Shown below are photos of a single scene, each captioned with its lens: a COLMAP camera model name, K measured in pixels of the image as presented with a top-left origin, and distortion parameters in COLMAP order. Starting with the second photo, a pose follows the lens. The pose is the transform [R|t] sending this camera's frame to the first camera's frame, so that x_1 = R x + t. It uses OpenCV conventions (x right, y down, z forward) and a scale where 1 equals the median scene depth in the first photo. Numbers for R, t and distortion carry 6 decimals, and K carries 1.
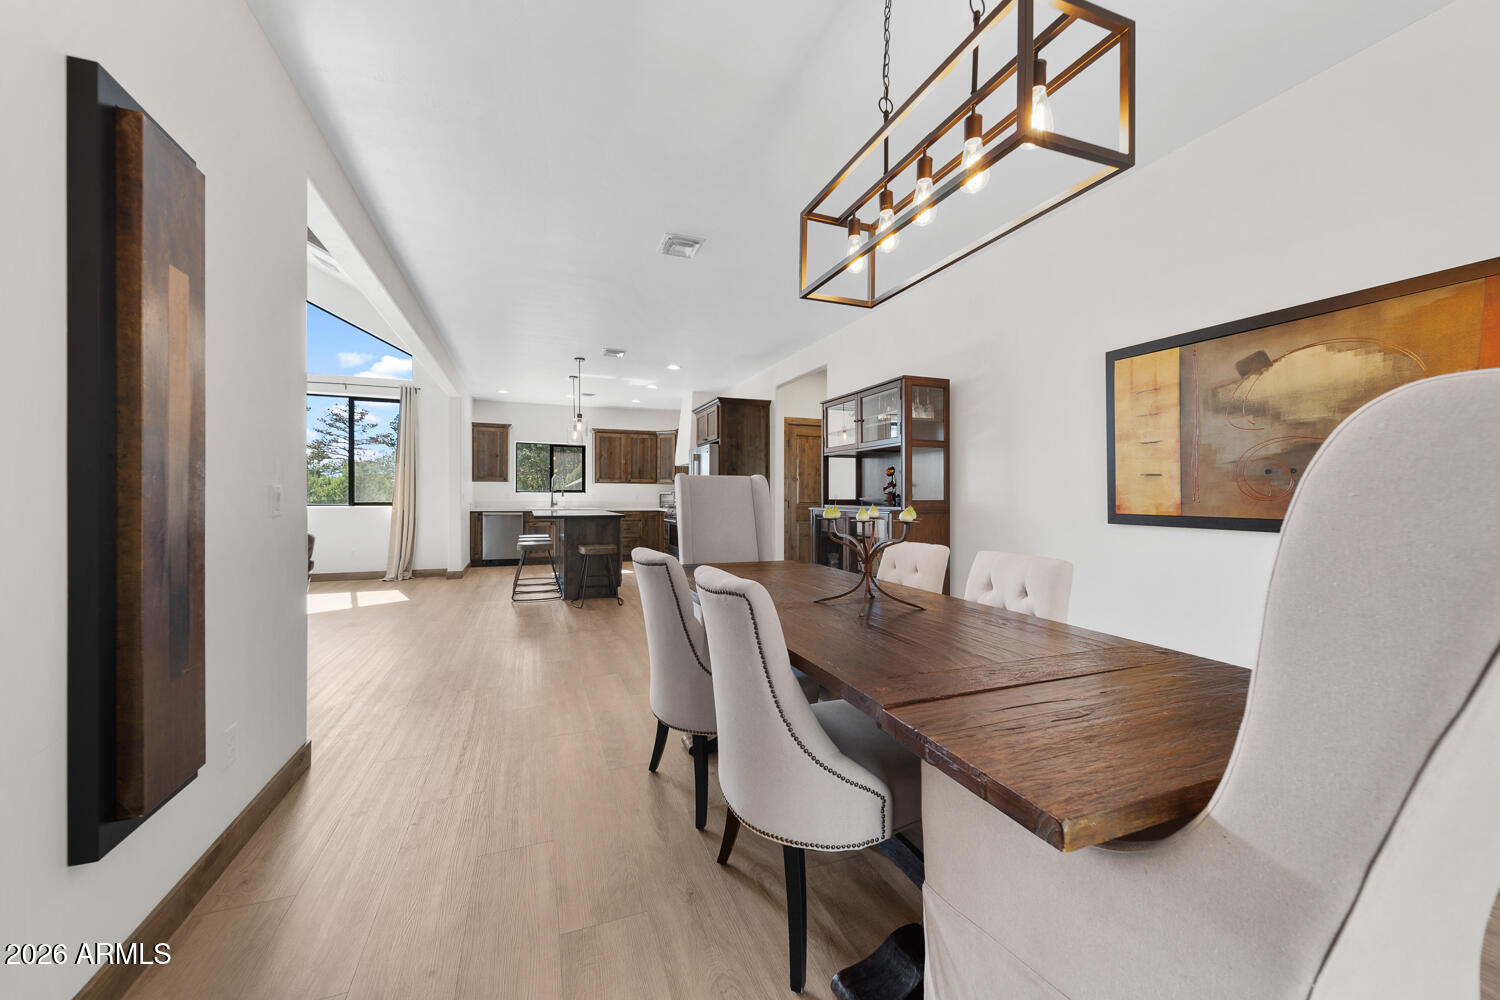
lens RADIAL K [[533.6, 0, 740.2], [0, 533.6, 500.1], [0, 0, 1]] dist [0.007308, -0.002191]
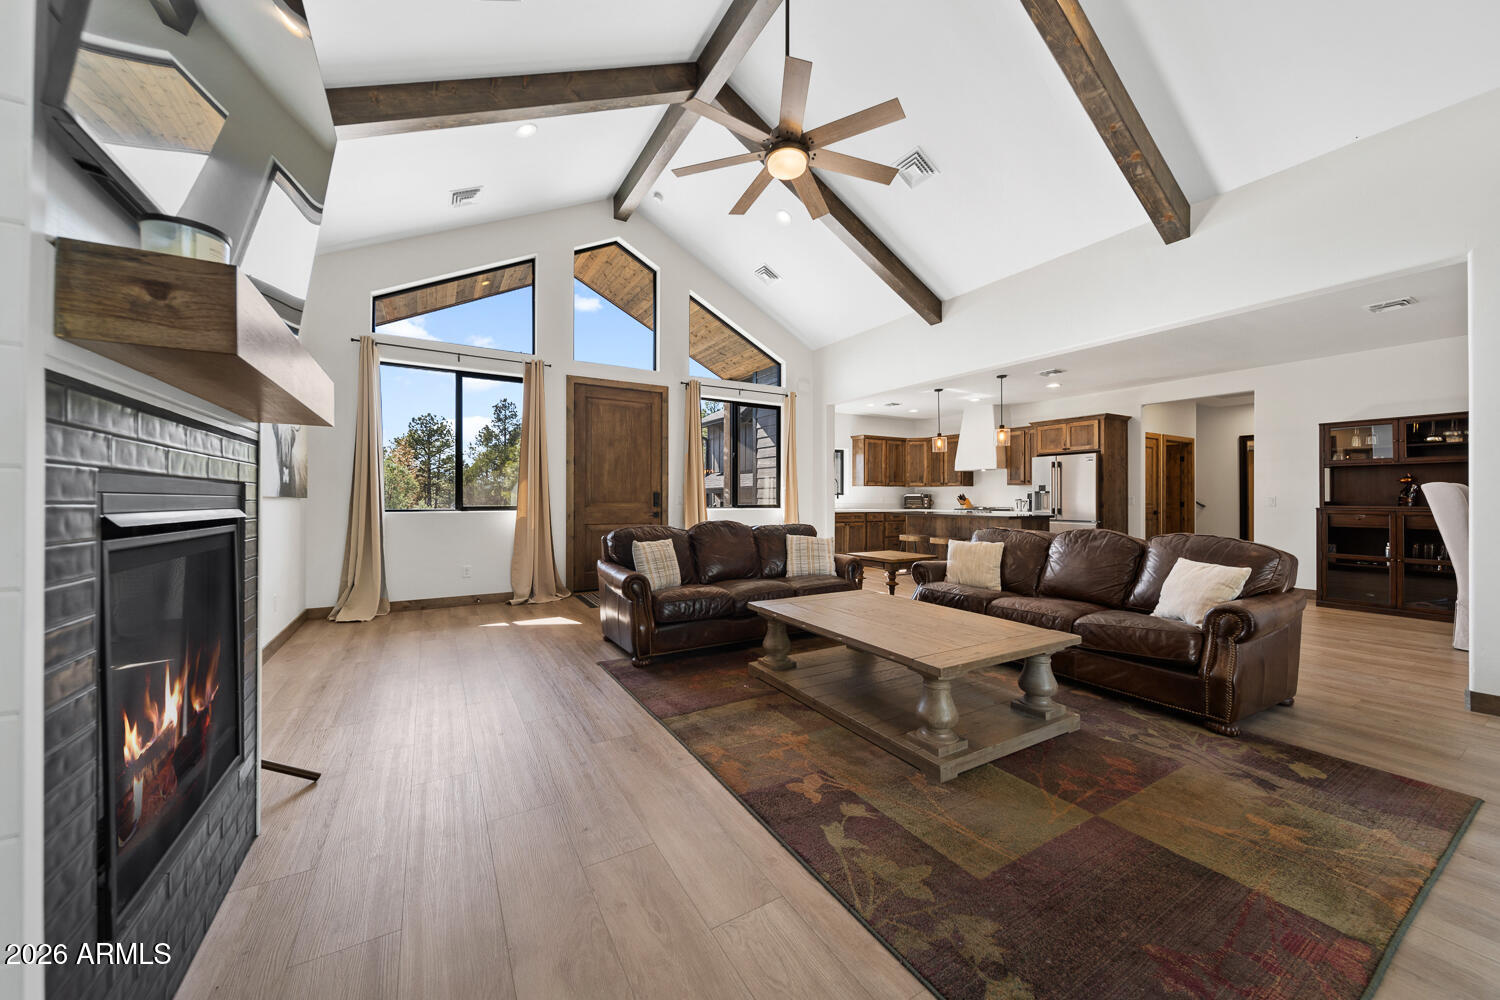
lens RADIAL K [[533.6, 0, 750.7], [0, 533.6, 495.9], [0, 0, 1]] dist [0.007308, -0.002191]
pose [[0.984678, -0.001209, 0.174379, -0.728218], [0.003101, 0.999939, -0.010581, -0.002386], [-0.174355, 0.010960, 0.984622, -0.000602]]
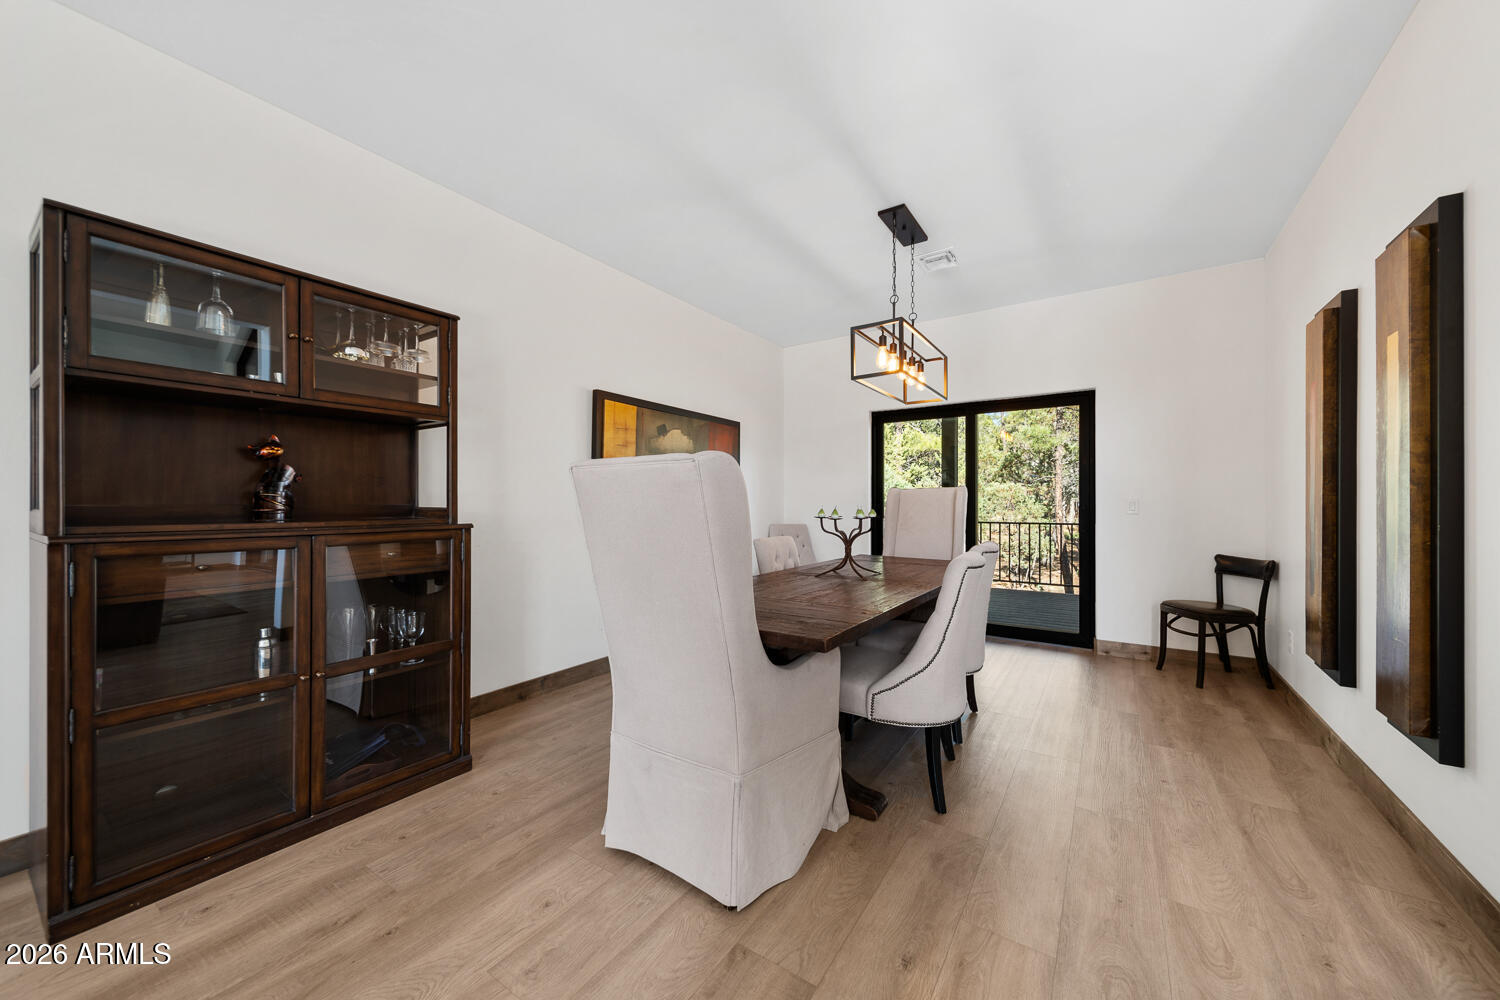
lens RADIAL K [[533.6, 0, 747.4], [0, 533.6, 496.4], [0, 0, 1]] dist [0.007308, -0.002191]
pose [[-0.568454, 0.007708, 0.822679, -0.181729], [0.007139, 0.999965, -0.004436, -0.002817], [-0.822684, 0.003351, -0.568489, 0.443820]]
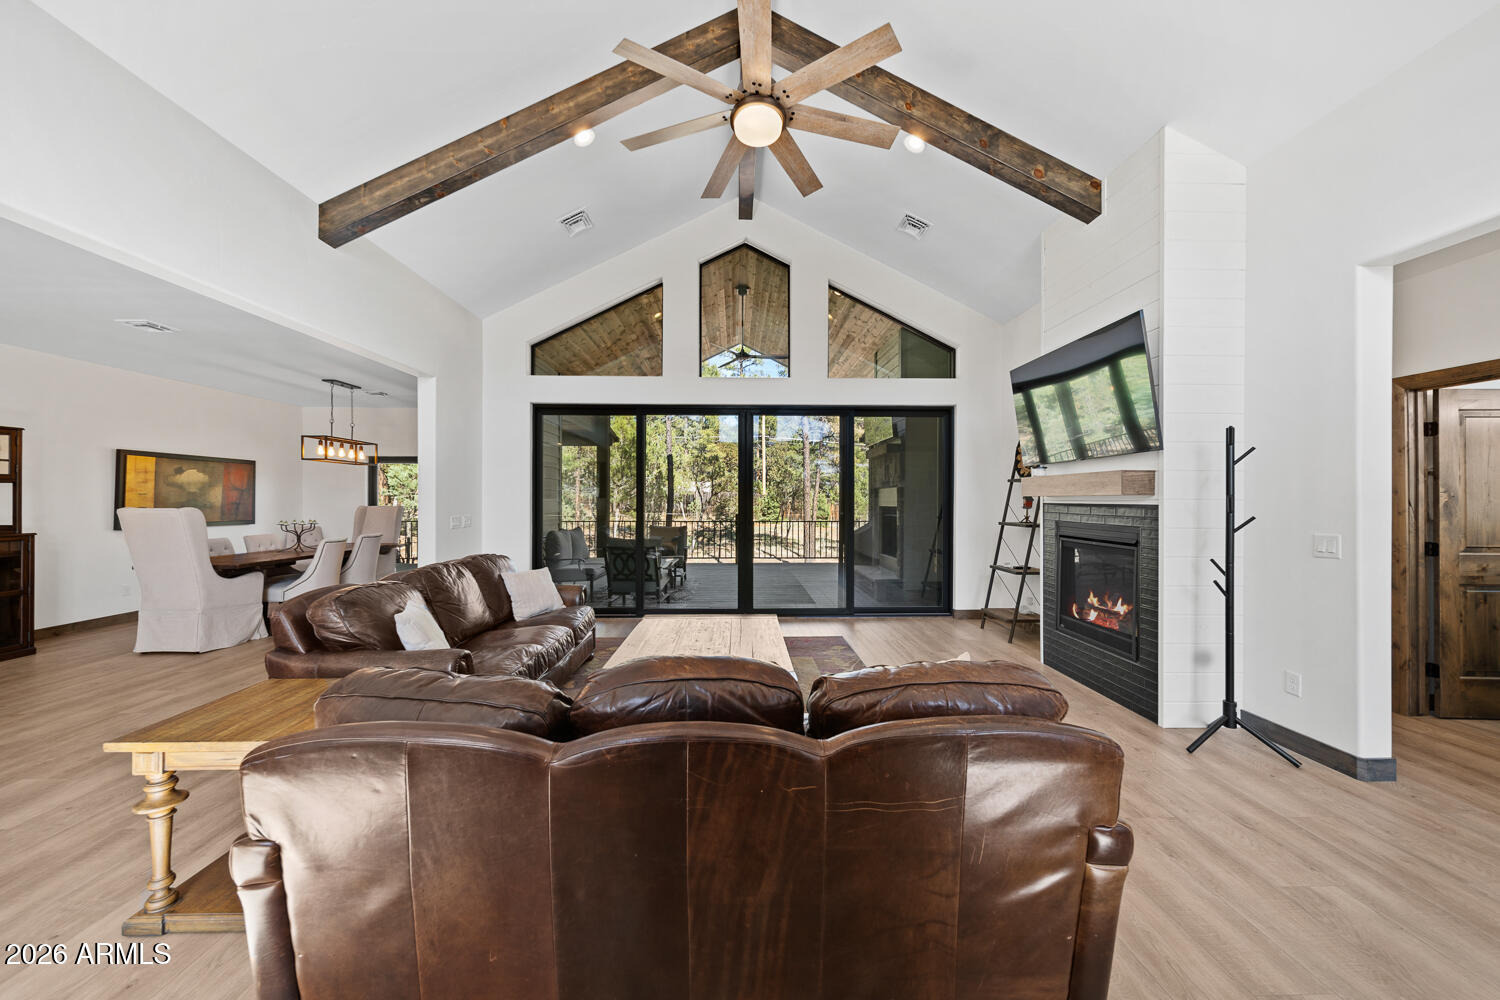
lens RADIAL K [[533.6, 0, 744.8], [0, 533.6, 499.0], [0, 0, 1]] dist [0.007308, -0.002191]
pose [[-0.942625, -0.005205, 0.333814, -0.731977], [-0.002724, 0.999965, 0.007899, -0.031651], [-0.333843, 0.006537, -0.942606, 0.674034]]
